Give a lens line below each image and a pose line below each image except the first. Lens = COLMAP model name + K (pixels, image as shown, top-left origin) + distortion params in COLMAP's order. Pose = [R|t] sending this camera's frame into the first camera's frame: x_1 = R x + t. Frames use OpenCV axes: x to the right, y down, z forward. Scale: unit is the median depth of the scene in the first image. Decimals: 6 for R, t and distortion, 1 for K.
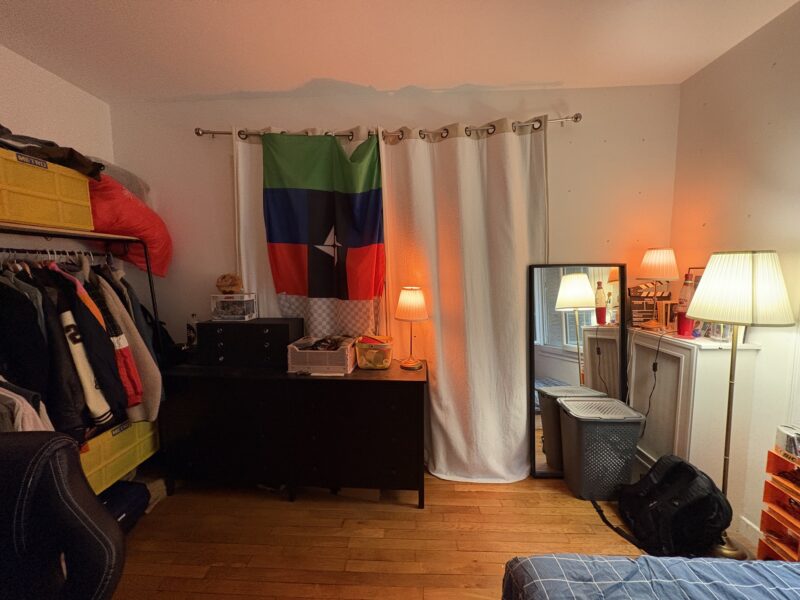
lens RADIAL K [[315.8, 0, 400.0], [0, 315.8, 300.0], [0, 0, 1]] dist [0.000258, 0.000023]
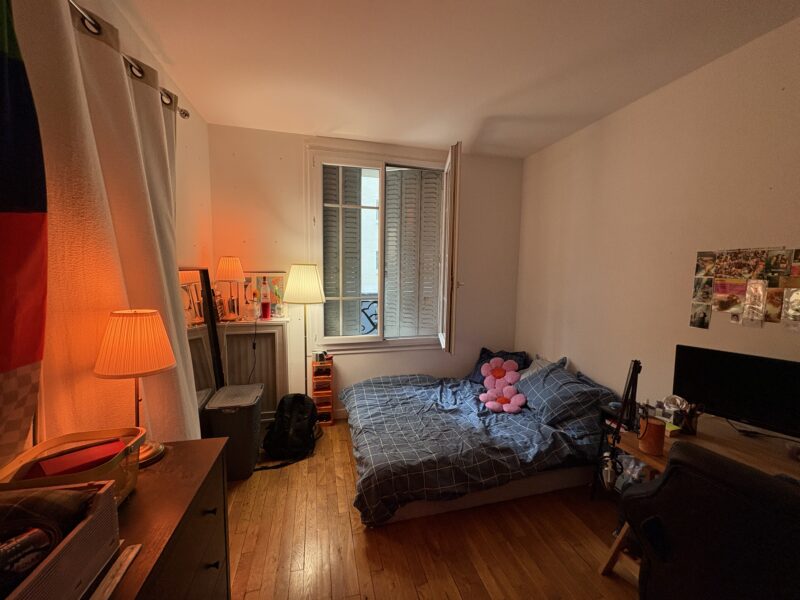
lens RADIAL K [[315.8, 0, 400.0], [0, 315.8, 300.0], [0, 0, 1]] dist [0.000258, 0.000023]
pose [[-0.291104, -0.088171, 0.952620, -0.605582], [0.078815, 0.990149, 0.115729, -0.084380], [-0.953439, 0.108770, -0.281287, 0.724458]]
